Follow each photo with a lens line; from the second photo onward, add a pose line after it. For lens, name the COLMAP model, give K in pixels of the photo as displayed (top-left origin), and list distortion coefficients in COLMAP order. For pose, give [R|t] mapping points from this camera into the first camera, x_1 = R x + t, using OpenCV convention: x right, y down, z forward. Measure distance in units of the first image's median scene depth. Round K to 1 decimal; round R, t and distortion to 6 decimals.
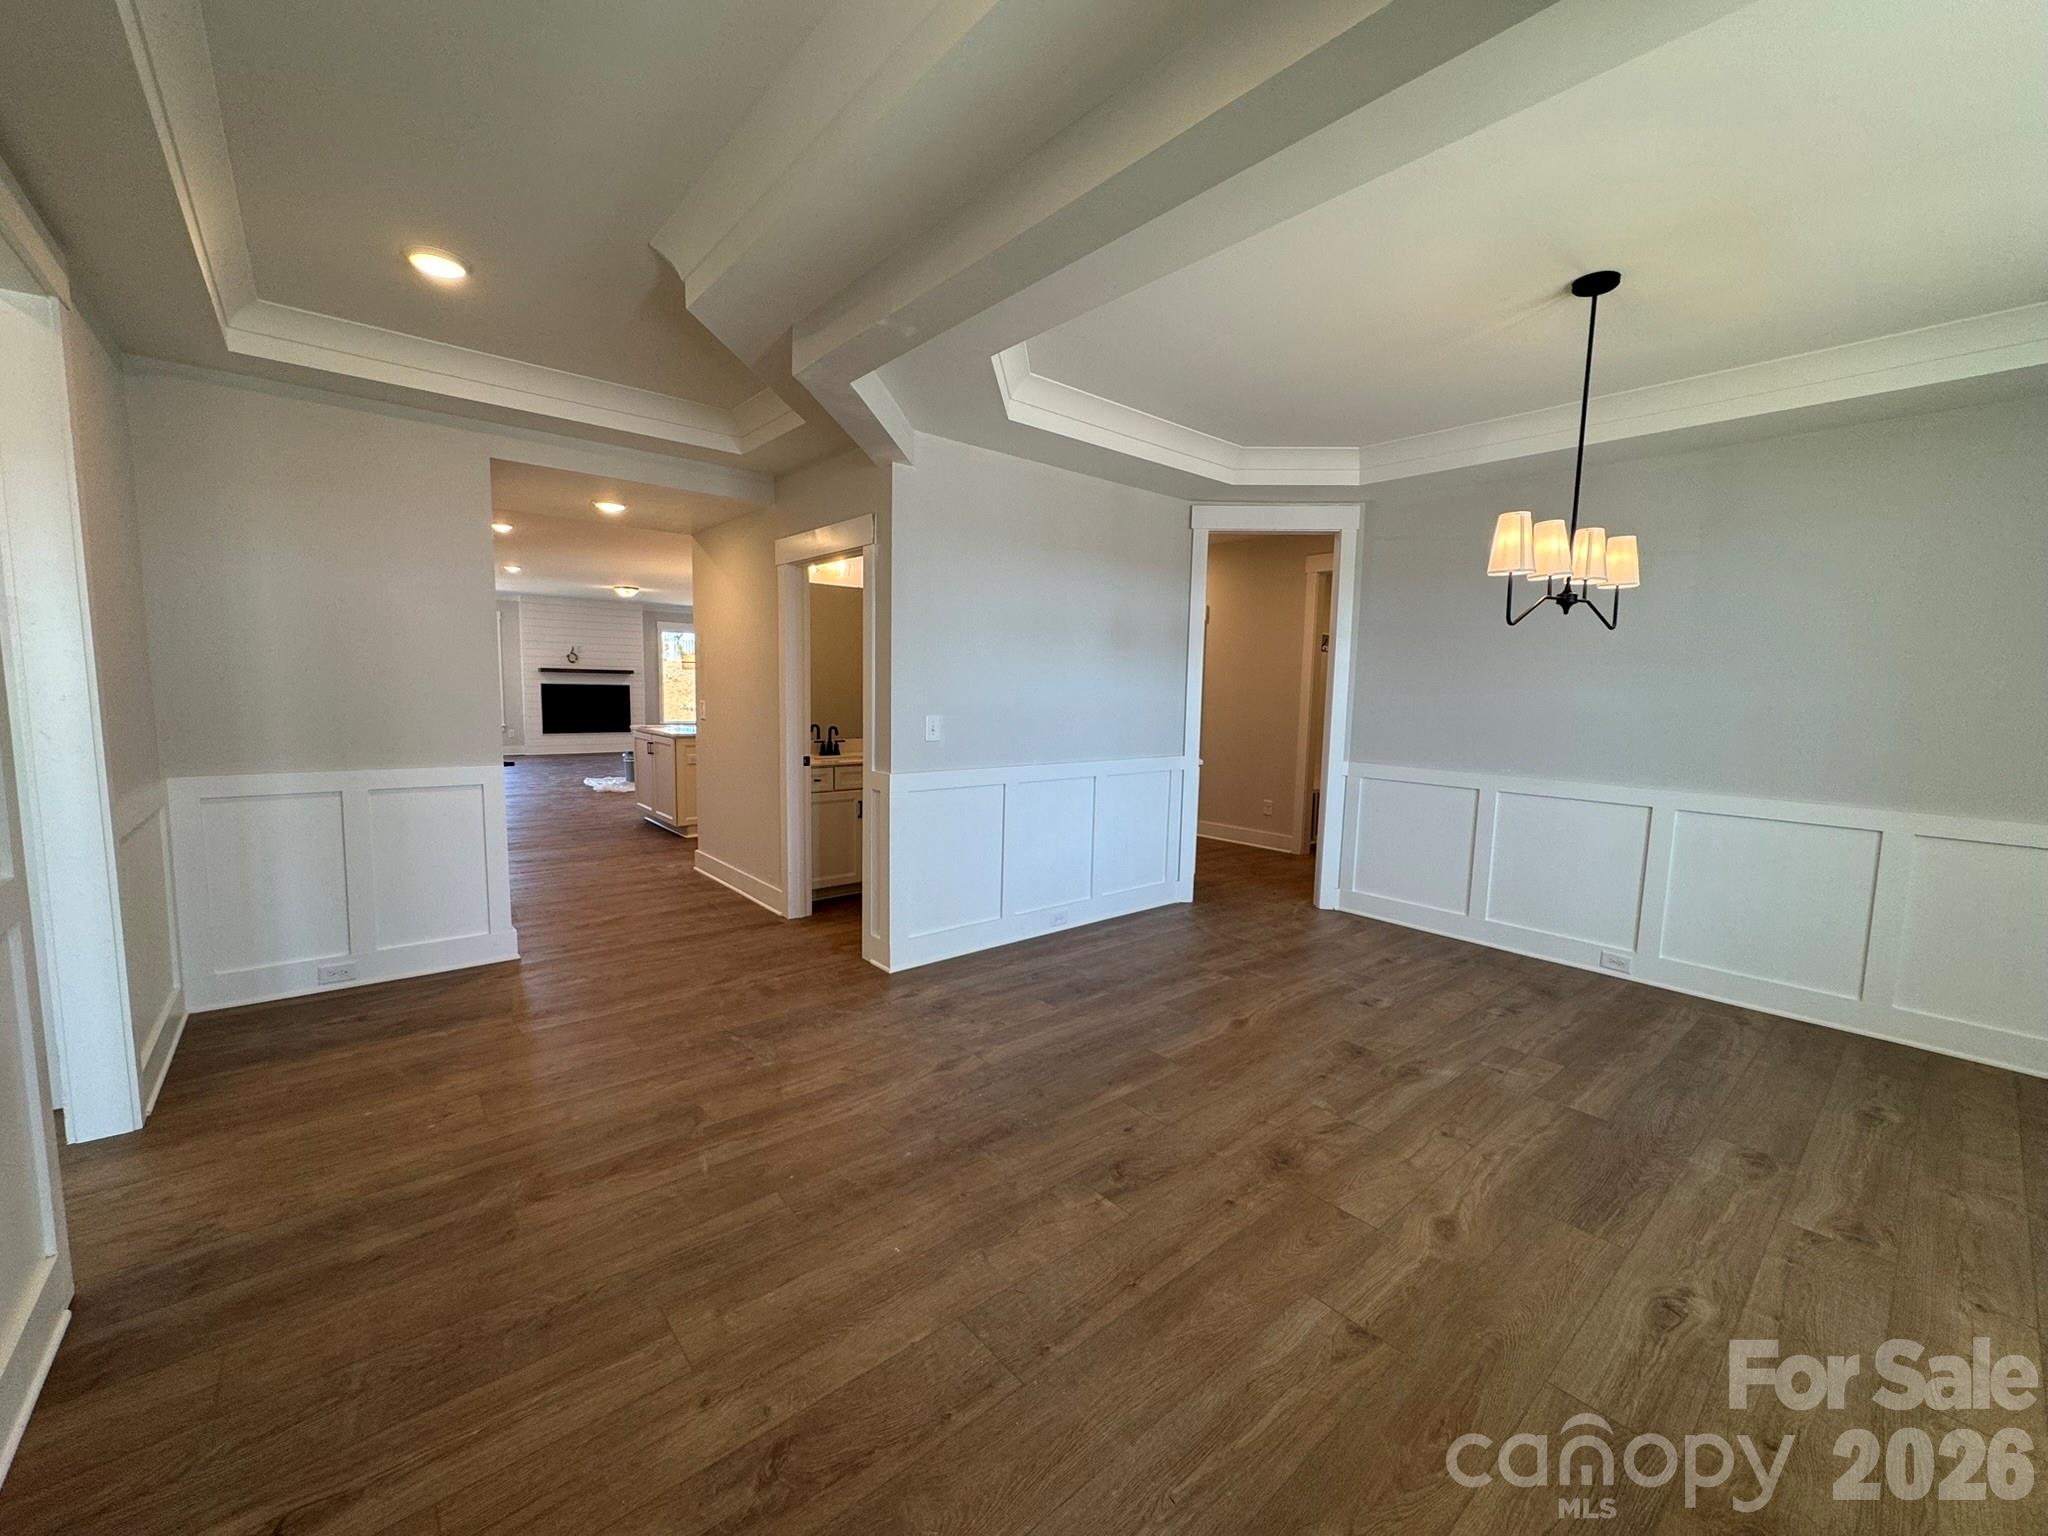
lens RADIAL K [[815.0, 0, 1029.4], [0, 815.0, 772.6], [0, 0, 1]] dist [-0.000883, -0.000020]
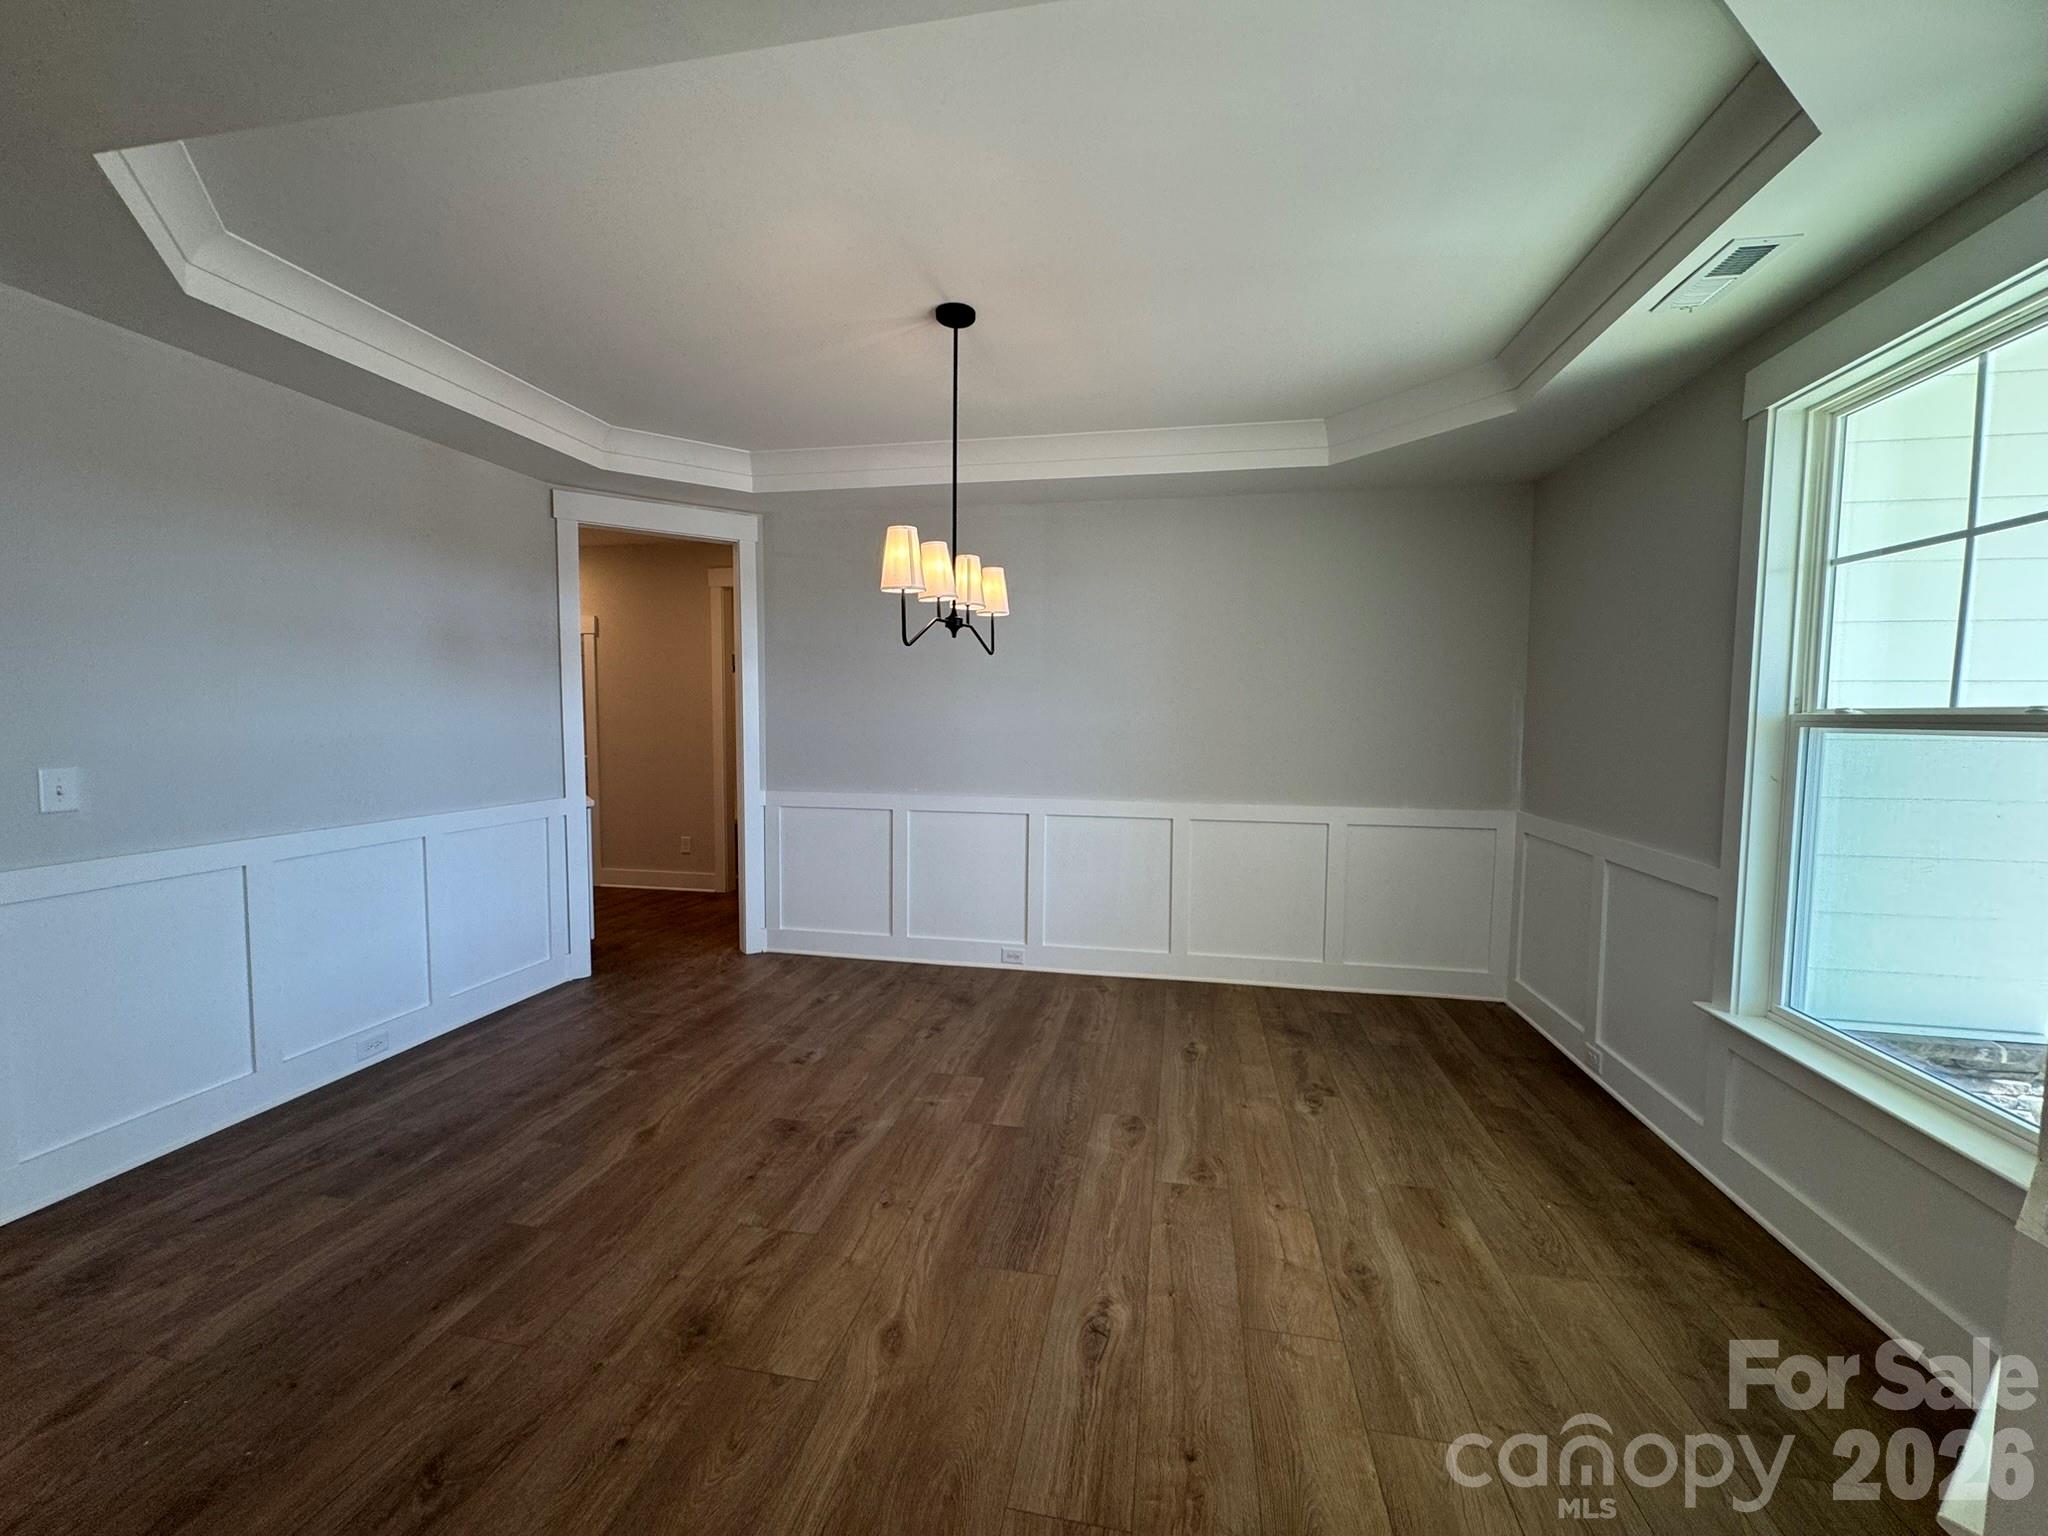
lens RADIAL K [[815.0, 0, 1021.4], [0, 815.0, 770.9], [0, 0, 1]] dist [-0.000883, -0.000020]
pose [[0.787122, -0.056830, 0.614174, 0.083543], [0.073884, 0.997264, -0.002411, -0.019165], [-0.612357, 0.047276, 0.789167, 0.140992]]
